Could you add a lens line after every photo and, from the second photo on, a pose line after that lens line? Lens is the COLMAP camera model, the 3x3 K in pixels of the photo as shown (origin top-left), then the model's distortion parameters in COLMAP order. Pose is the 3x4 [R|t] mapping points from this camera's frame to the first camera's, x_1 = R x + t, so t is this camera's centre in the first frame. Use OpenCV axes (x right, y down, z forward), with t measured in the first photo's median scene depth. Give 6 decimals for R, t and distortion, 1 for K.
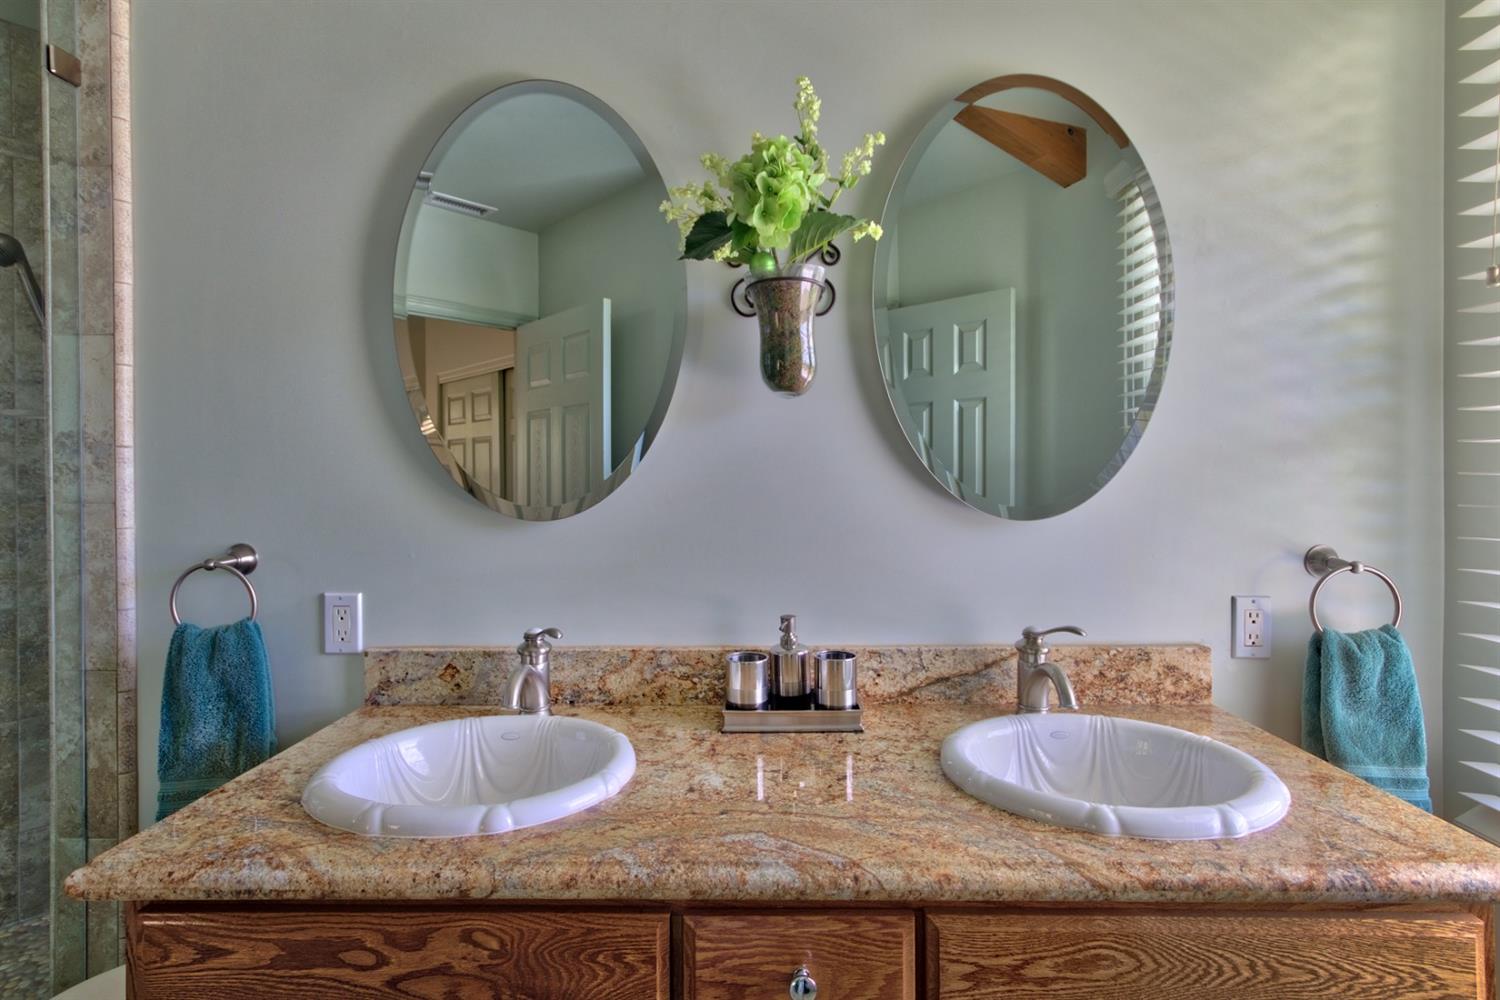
lens RADIAL K [[781.7, 0, 750.5], [0, 781.7, 497.3], [0, 0, 1]] dist [0.002978, 0.004846]
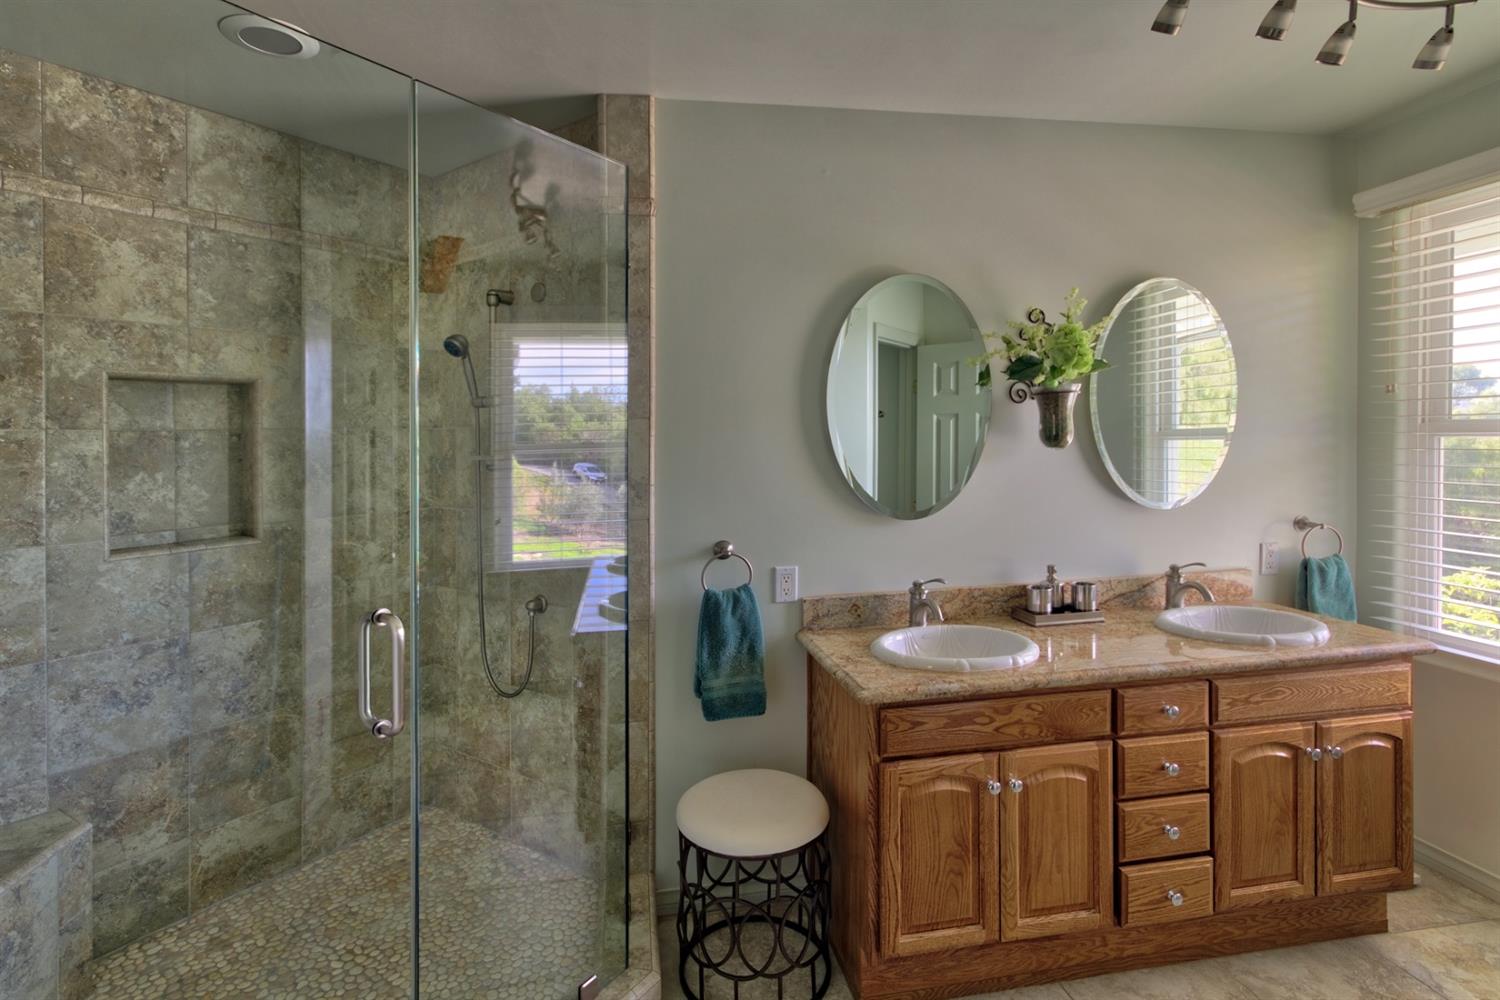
lens RADIAL K [[725.4, 0, 748.7], [0, 725.4, 503.0], [0, 0, 1]] dist [0.011247, -0.000100]
pose [[0.987815, -0.040424, 0.150292, -0.939250], [0.033571, 0.998290, 0.047859, -0.107382], [-0.151969, -0.042231, 0.987483, -0.615044]]
